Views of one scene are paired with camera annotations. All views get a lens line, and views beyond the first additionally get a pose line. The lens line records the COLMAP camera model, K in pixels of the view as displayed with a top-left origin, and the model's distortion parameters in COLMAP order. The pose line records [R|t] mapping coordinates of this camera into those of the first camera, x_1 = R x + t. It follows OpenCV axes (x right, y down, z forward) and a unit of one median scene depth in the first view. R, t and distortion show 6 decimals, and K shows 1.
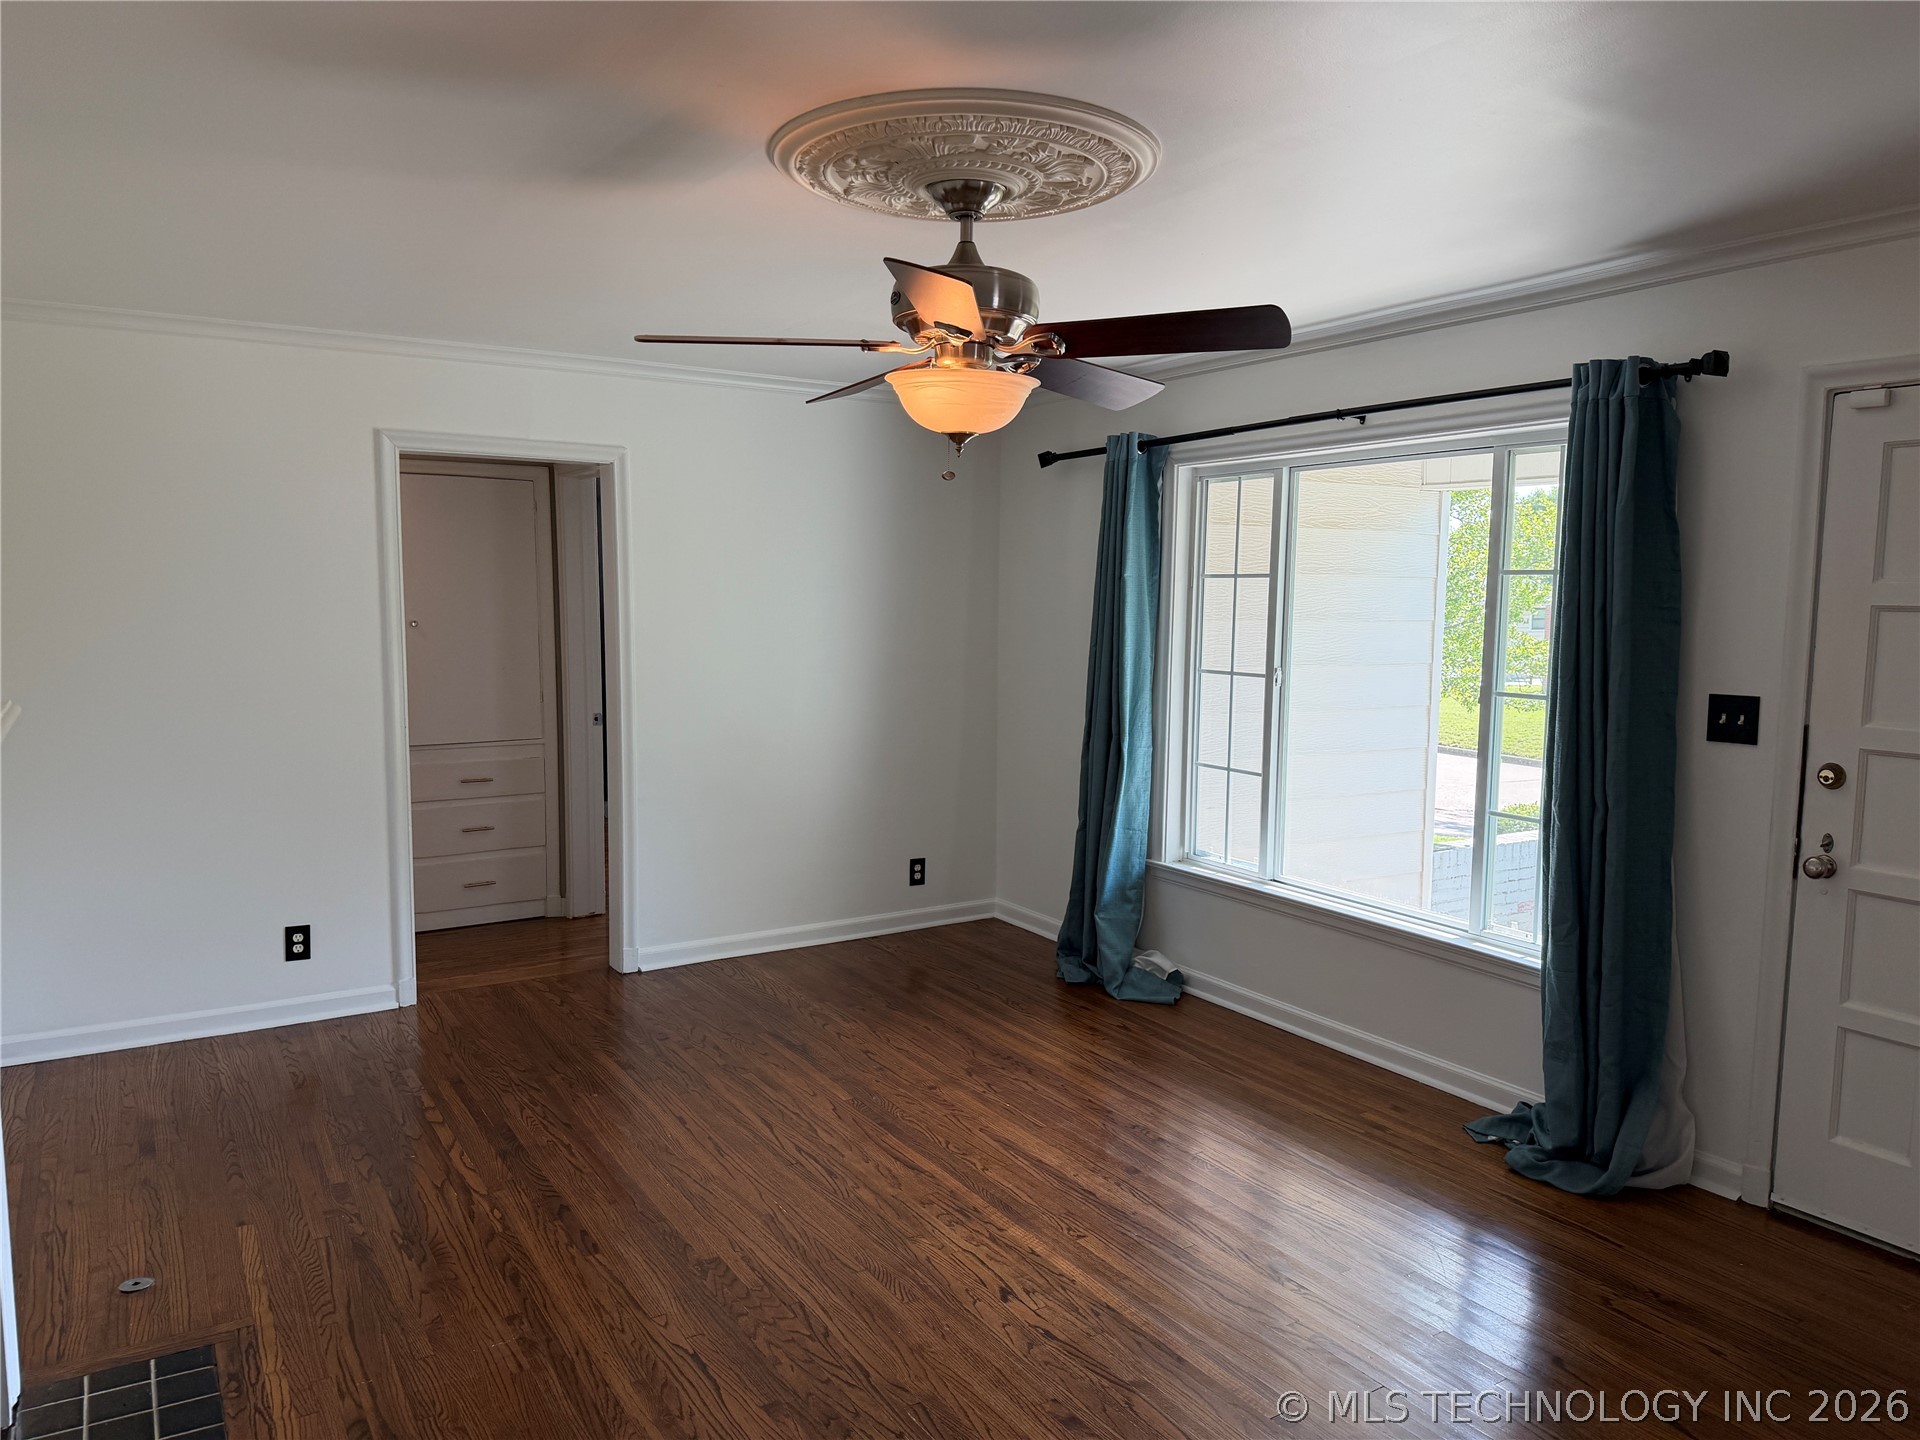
lens RADIAL K [[1323.0, 0, 949.2], [0, 1323.0, 724.6], [0, 0, 1]] dist [0.109680, -0.155291]
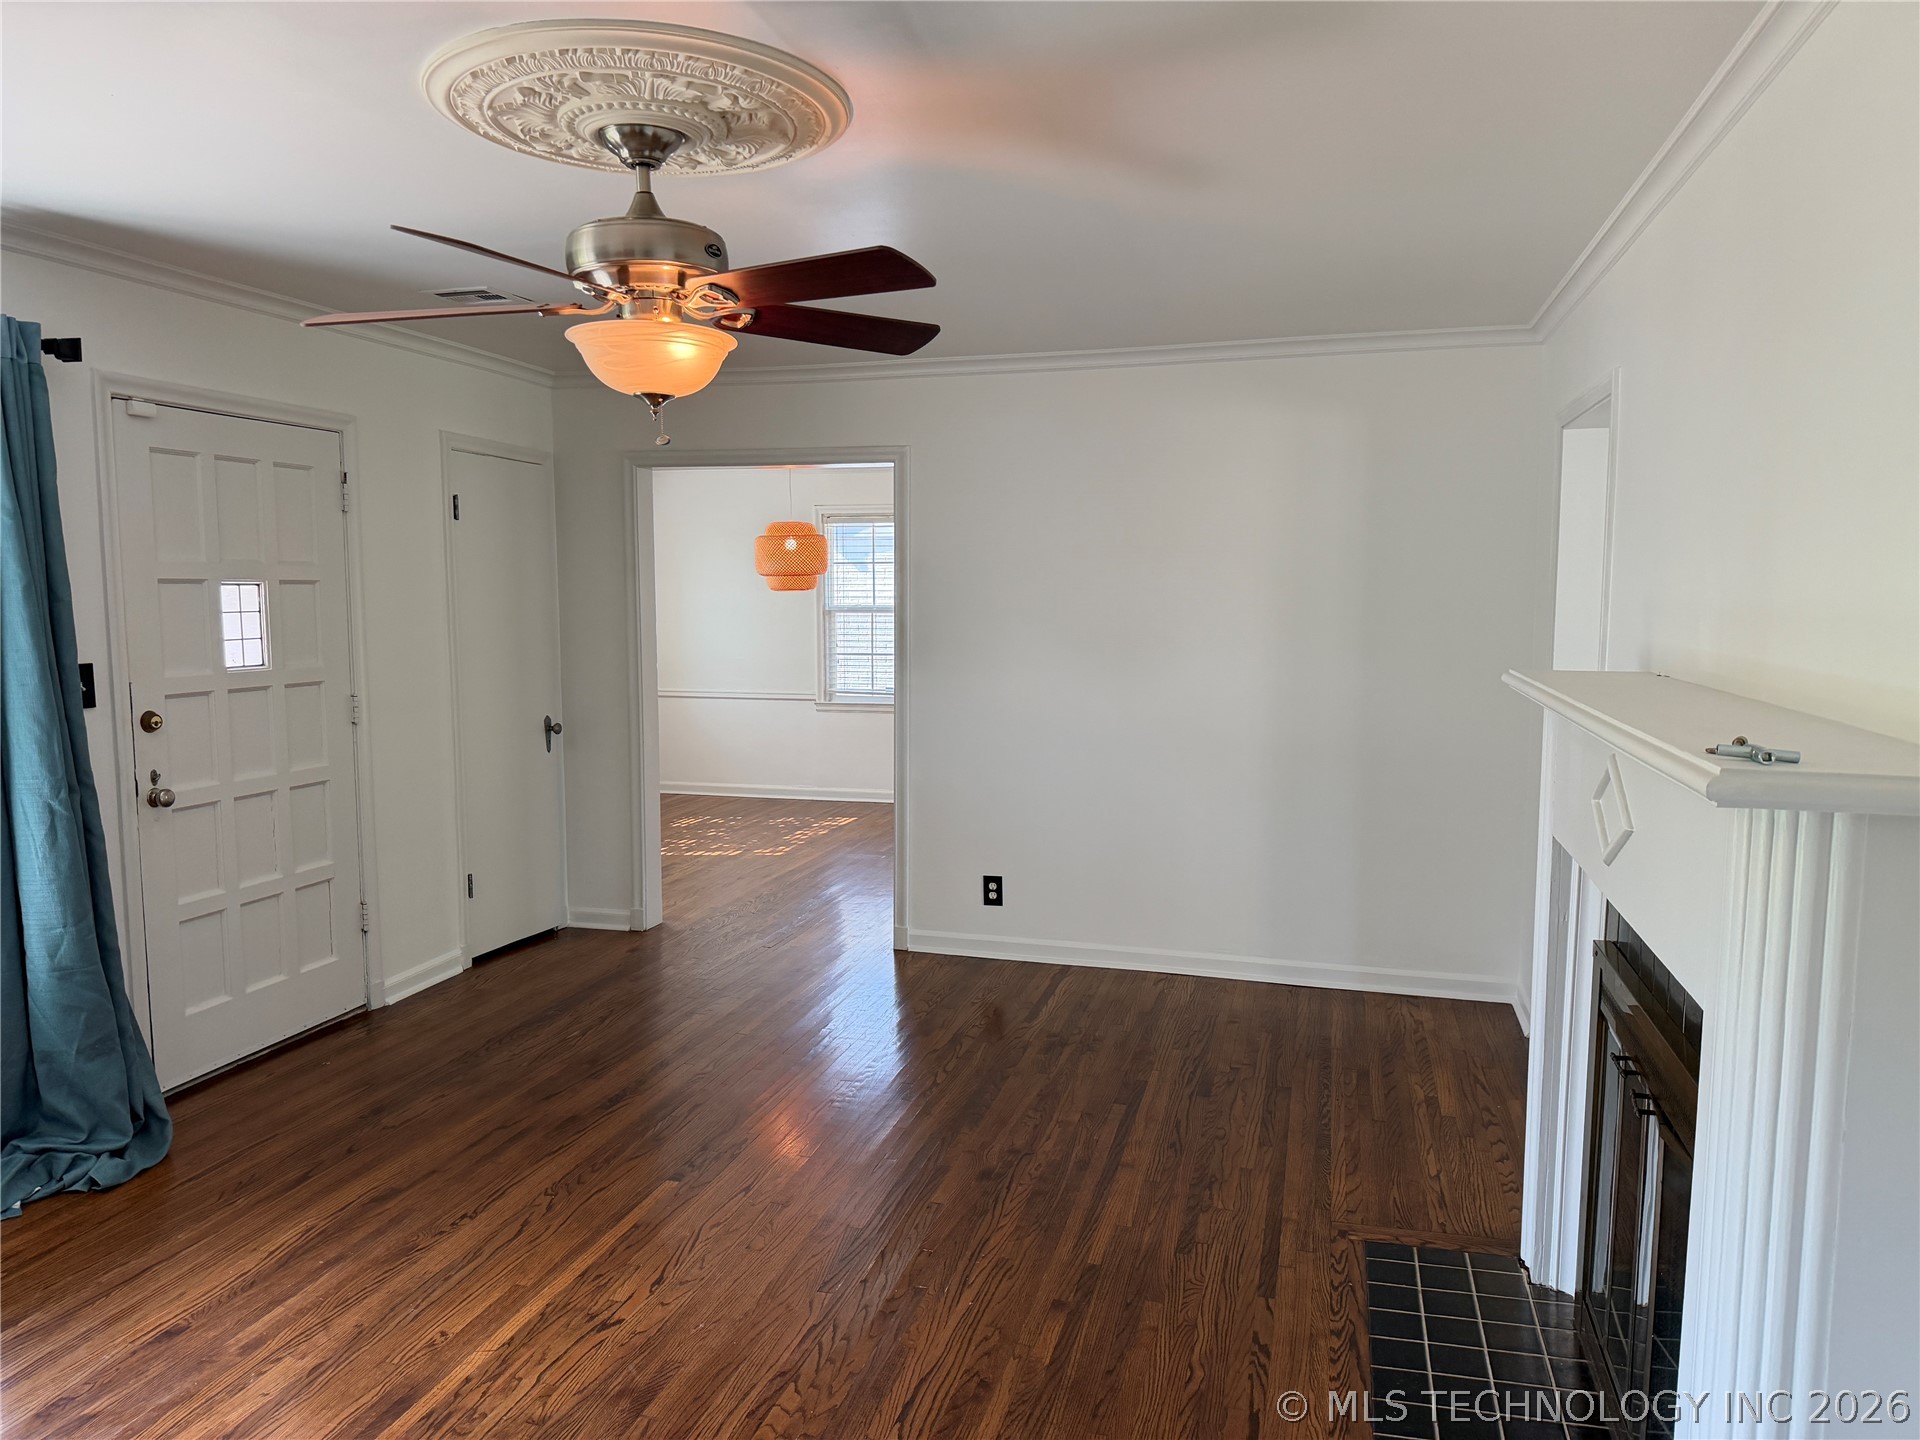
lens RADIAL K [[1333.7, 0, 946.9], [0, 1333.7, 714.7], [0, 0, 1]] dist [0.011010, -0.000902]
pose [[-0.662595, -0.079829, 0.744711, -0.636227], [0.070443, 0.983254, 0.168075, -0.106839], [-0.745658, 0.163826, -0.645876, 1.123956]]
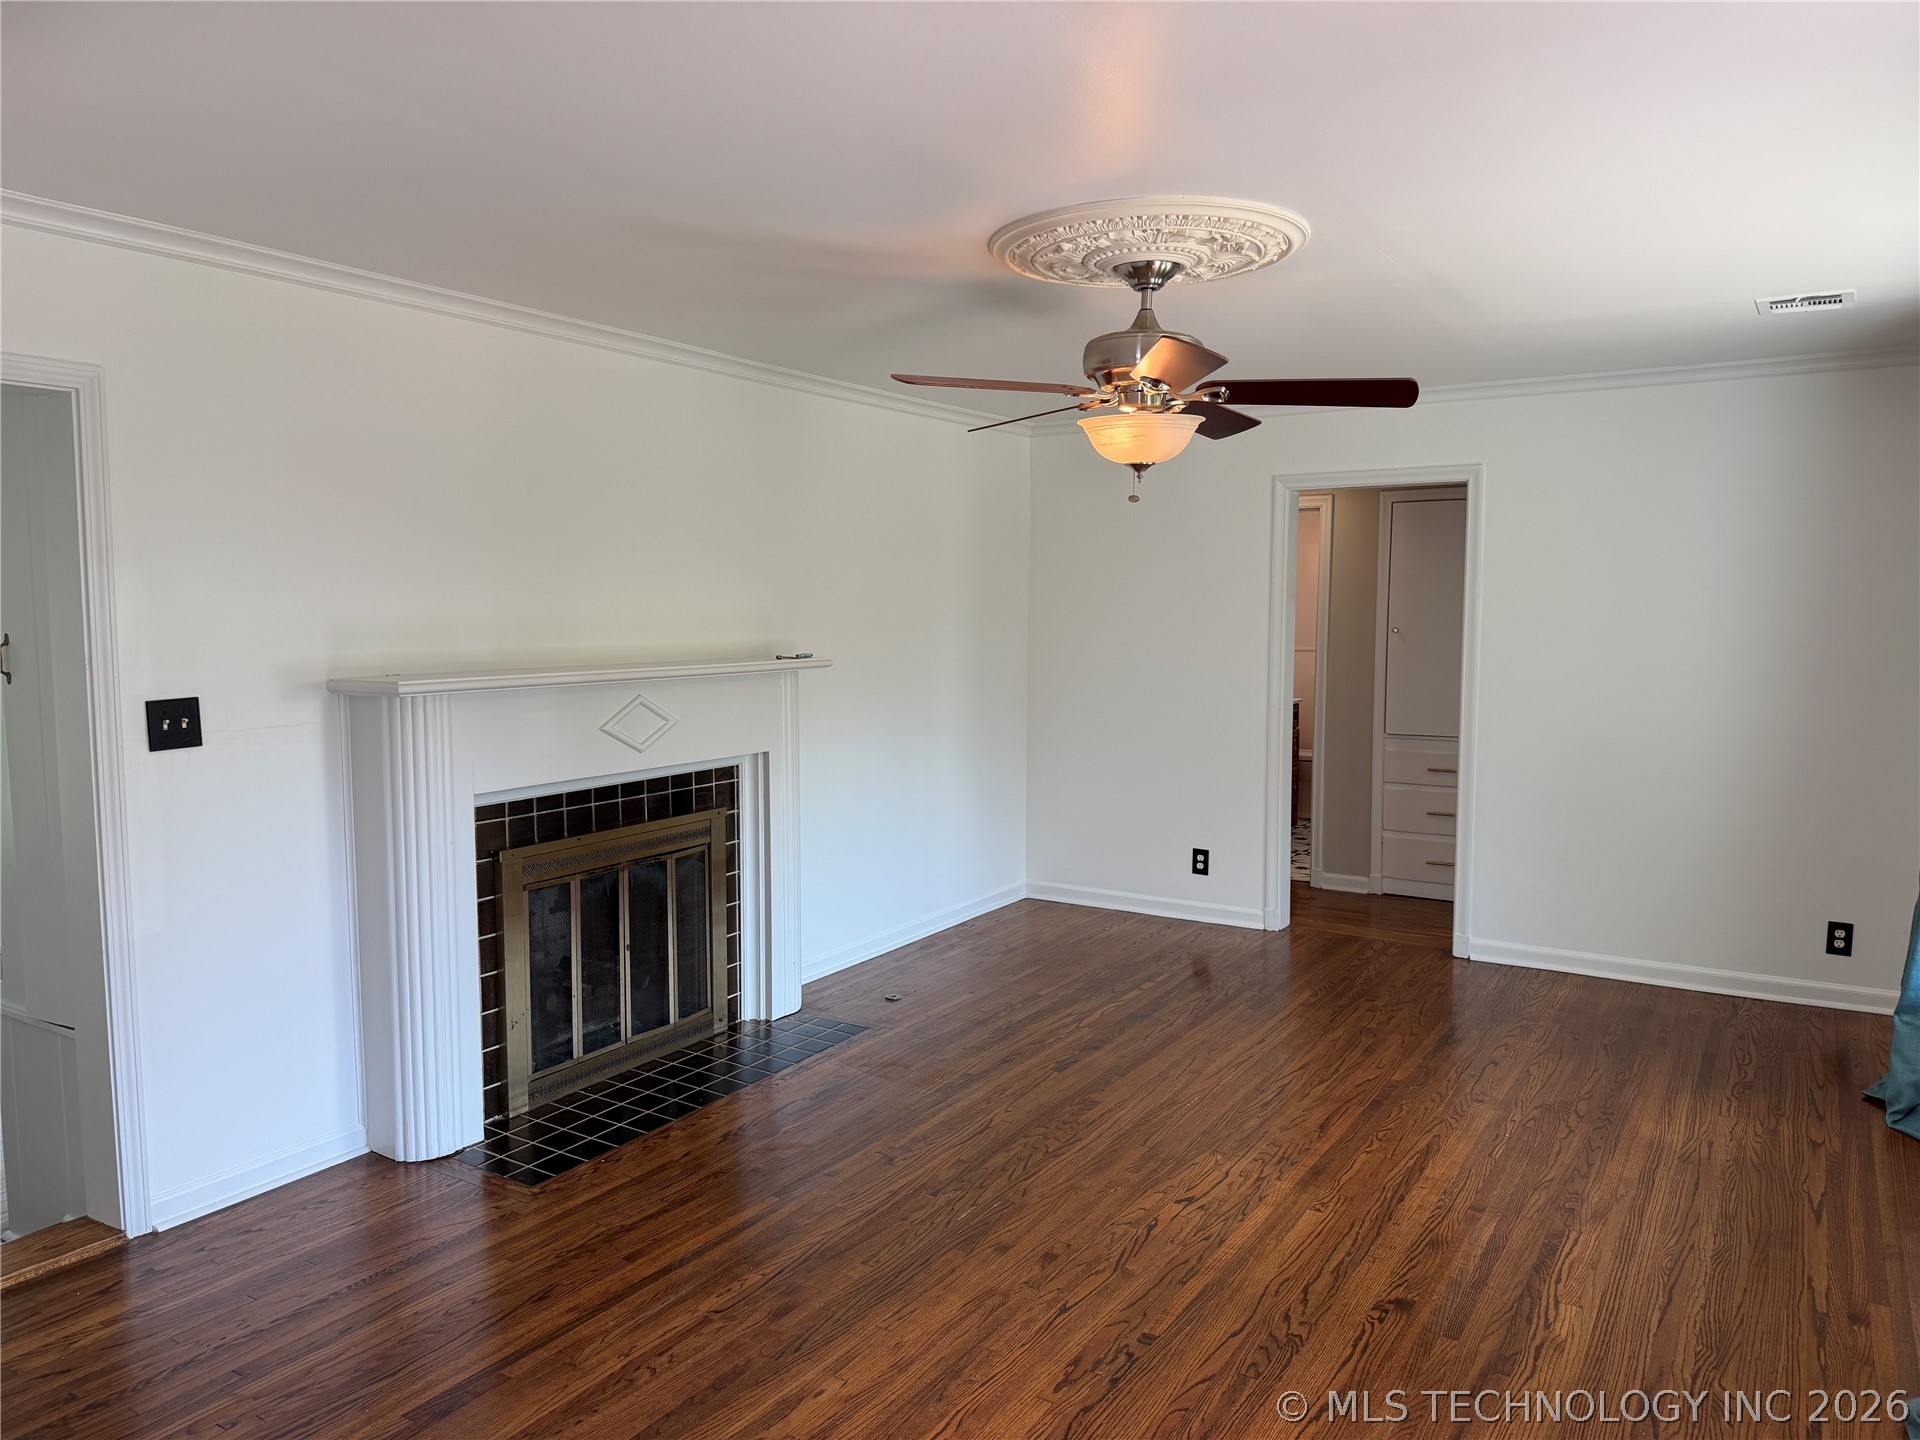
lens RADIAL K [[1333.7, 0, 946.9], [0, 1333.7, 714.7], [0, 0, 1]] dist [0.011010, -0.000902]
pose [[0.419009, 0.065864, -0.905590, 0.805922], [-0.085361, 0.995806, 0.032929, -0.009899], [0.903960, 0.063505, 0.422874, 0.250165]]
